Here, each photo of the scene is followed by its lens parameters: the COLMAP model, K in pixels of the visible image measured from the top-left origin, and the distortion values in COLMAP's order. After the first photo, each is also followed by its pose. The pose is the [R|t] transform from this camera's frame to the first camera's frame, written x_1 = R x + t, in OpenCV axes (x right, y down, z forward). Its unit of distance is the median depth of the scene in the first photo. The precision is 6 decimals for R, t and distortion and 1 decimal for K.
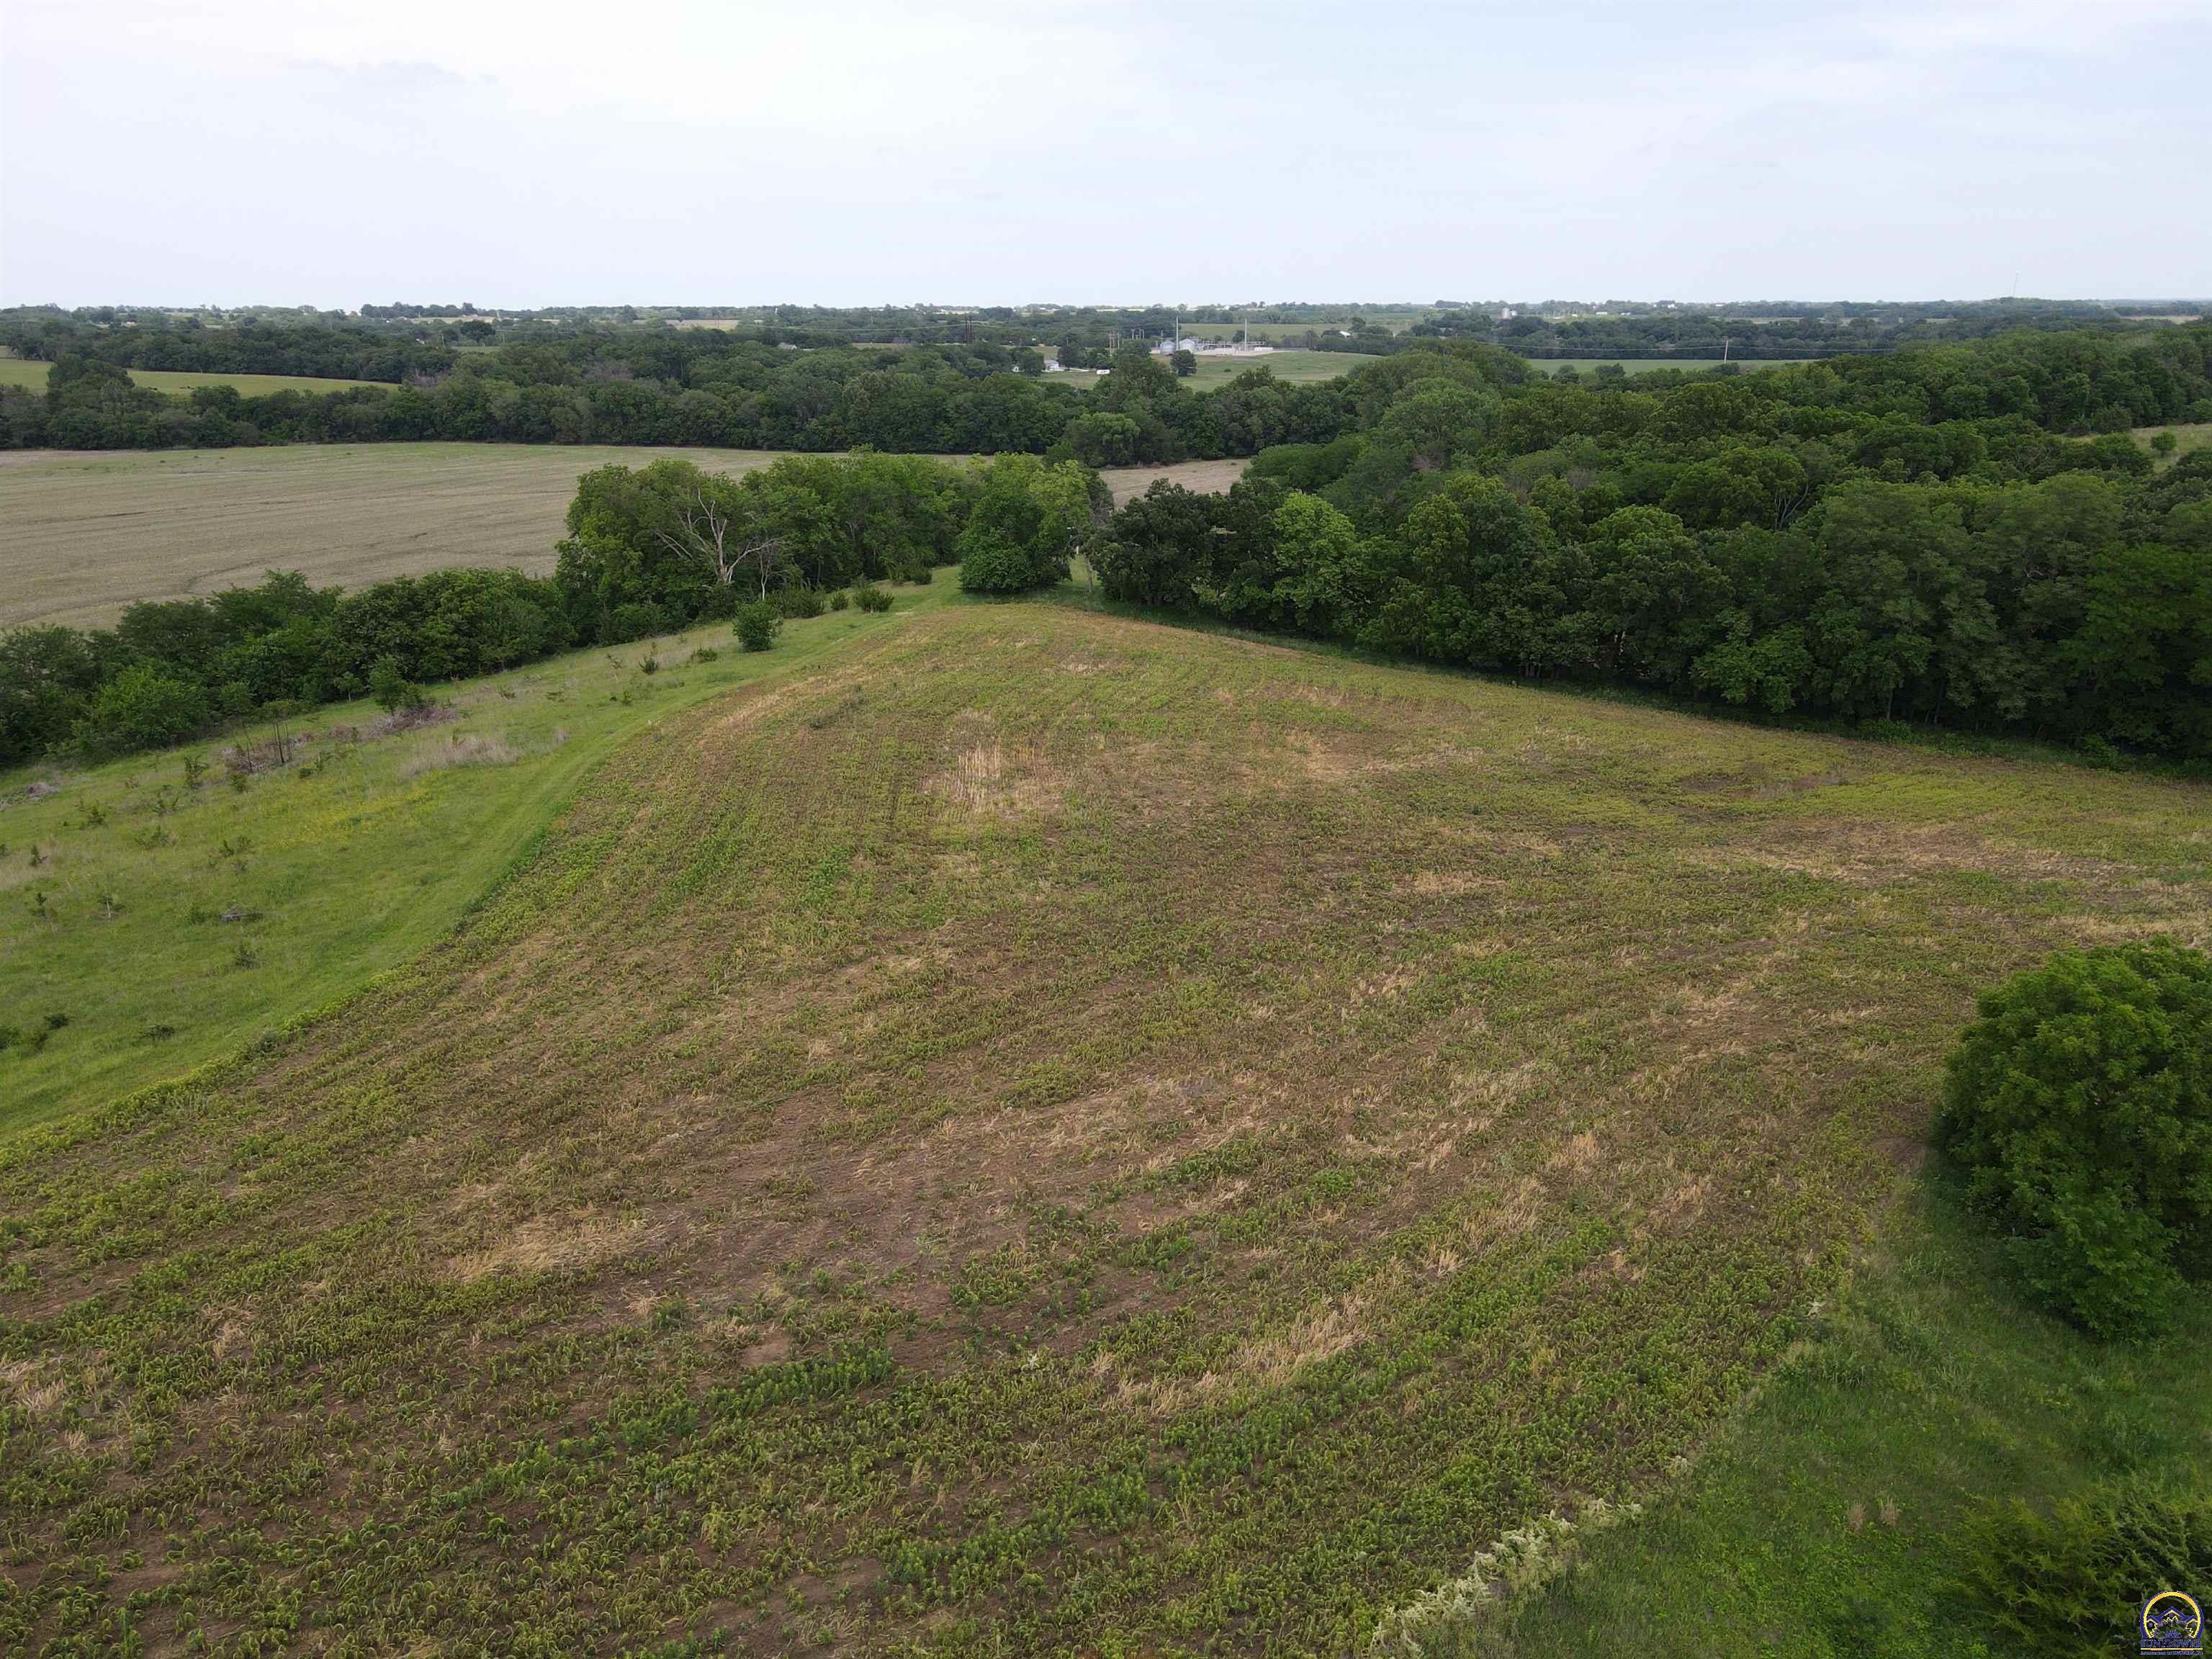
lens RADIAL K [[1613.2, 0, 1099.4], [0, 1613.2, 833.6], [0, 0, 1]] dist [0.006054, 0.019654]
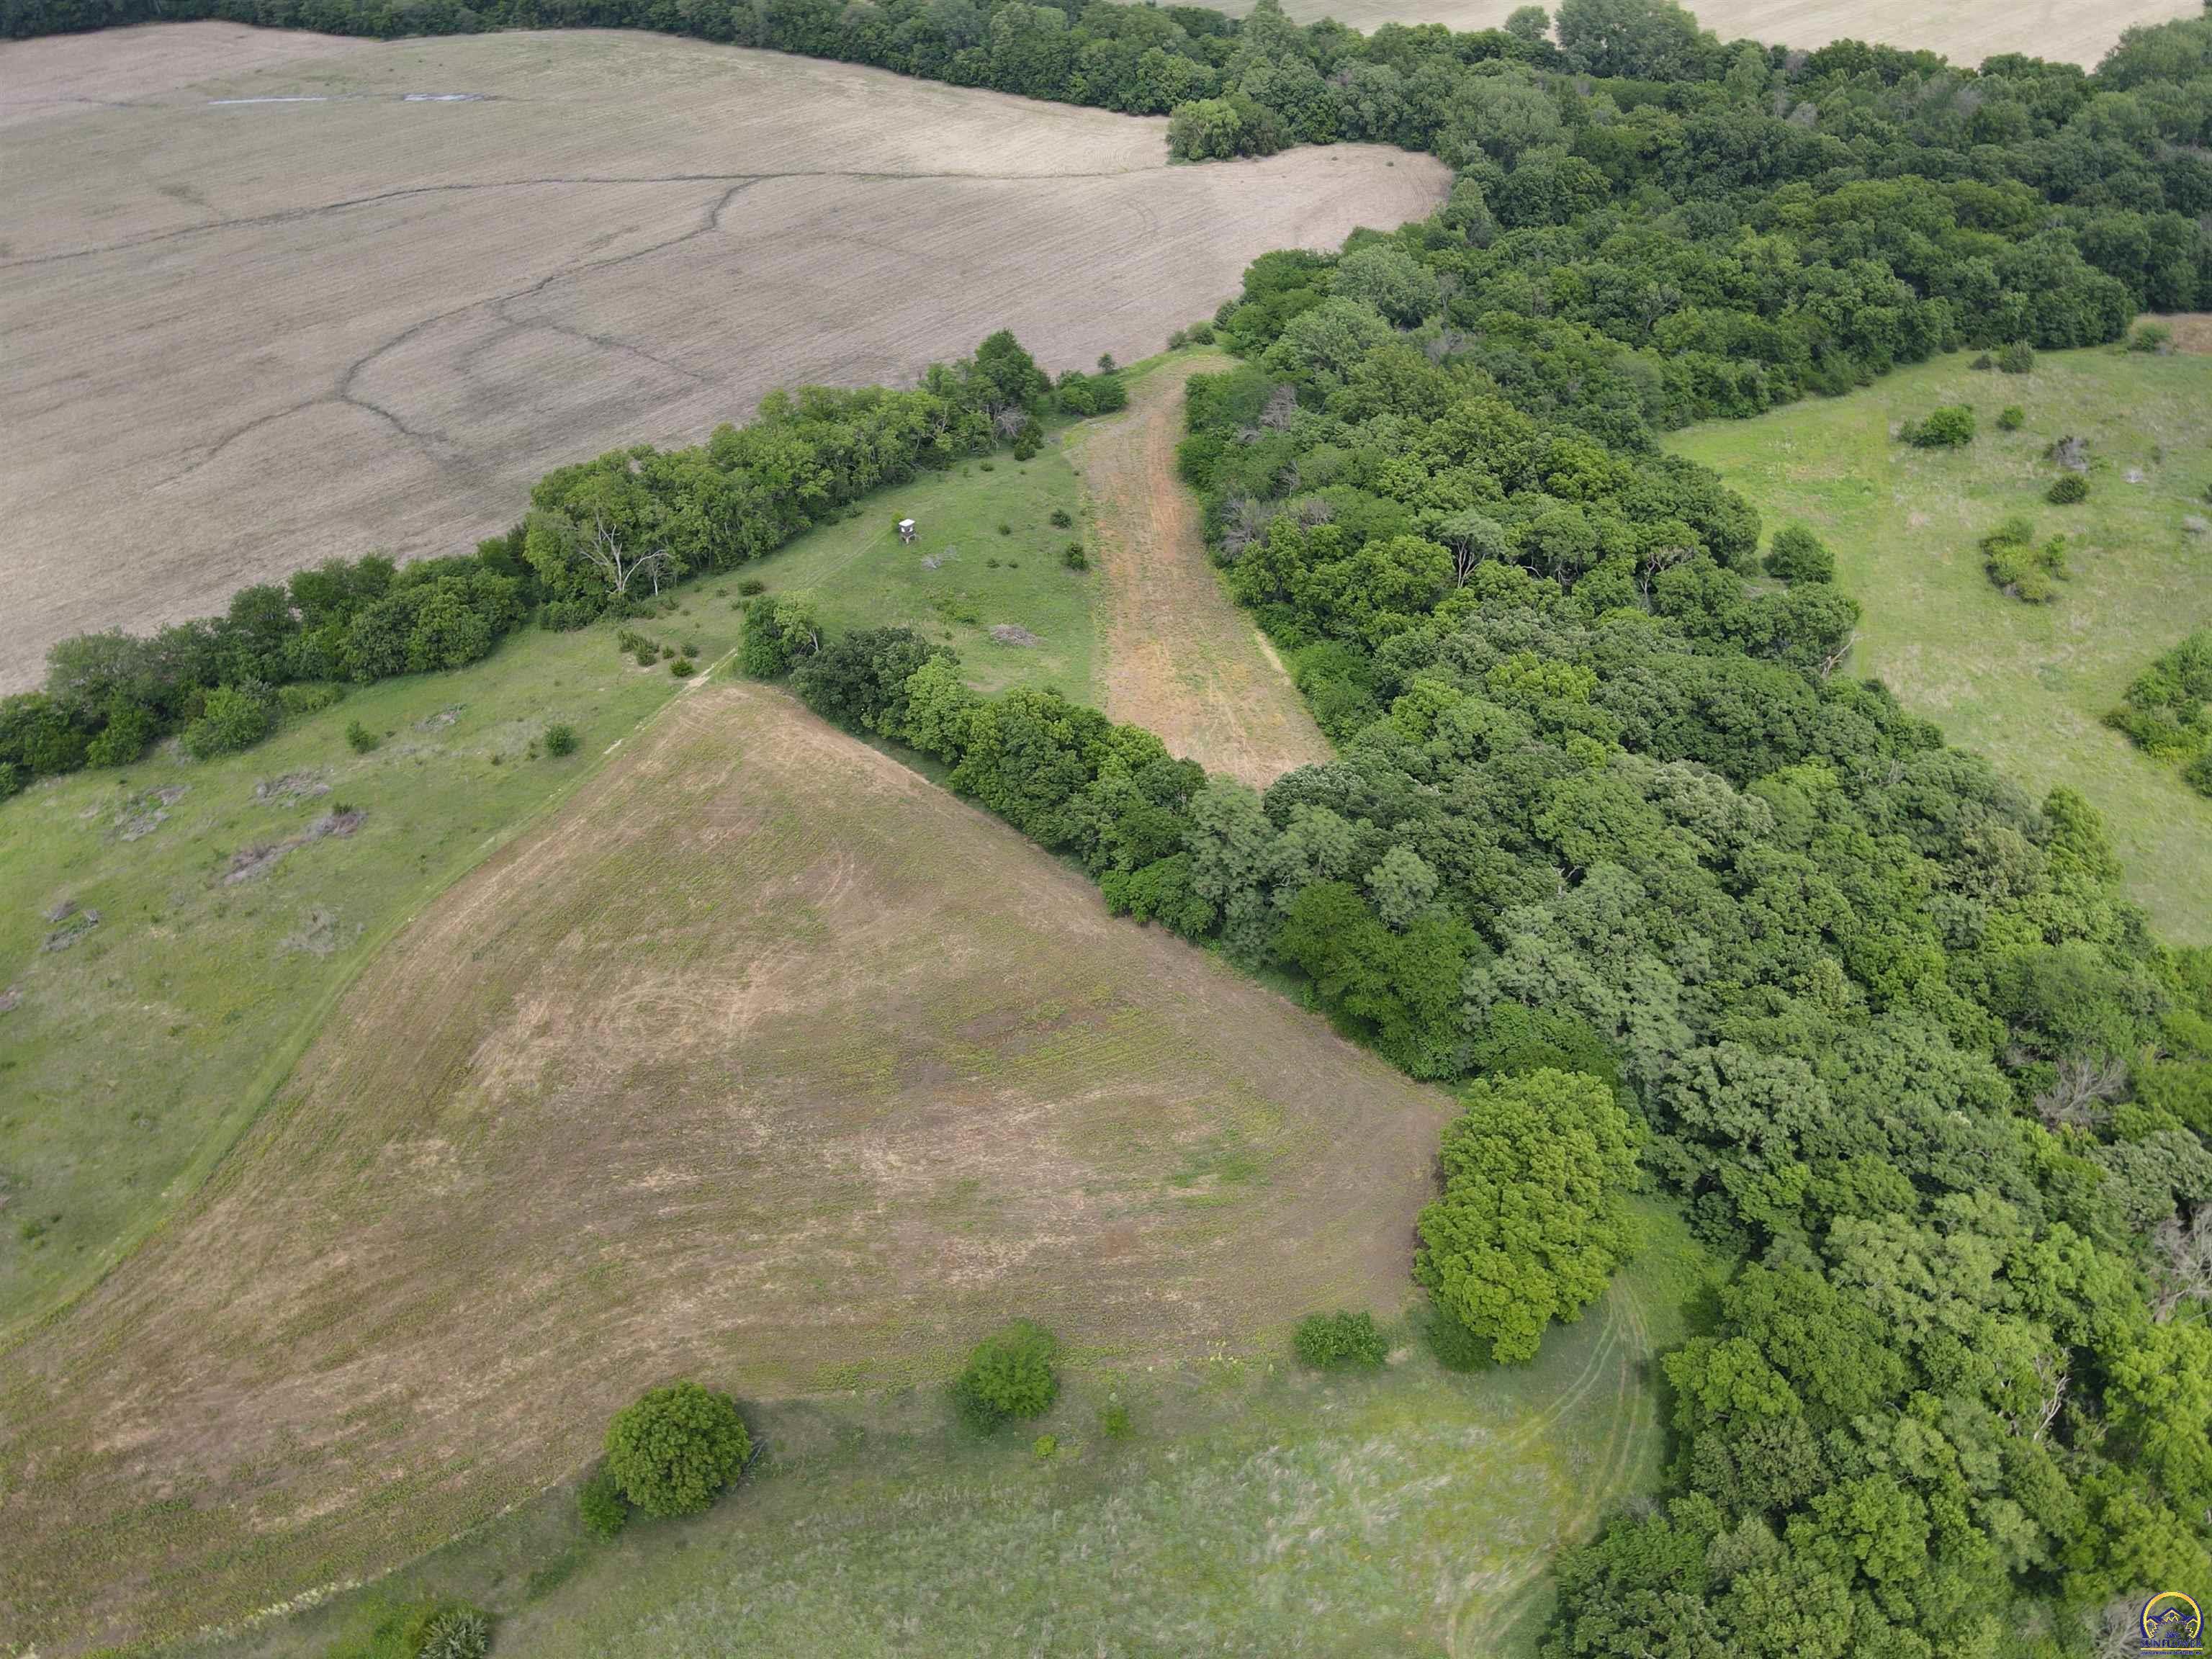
lens RADIAL K [[1613.2, 0, 1099.4], [0, 1613.2, 833.6], [0, 0, 1]] dist [0.006054, 0.019654]
pose [[0.975109, 0.144094, -0.168519, 0.152276], [-0.074493, 0.928764, 0.363108, -0.171949], [0.208836, -0.341517, 0.916381, -0.095379]]
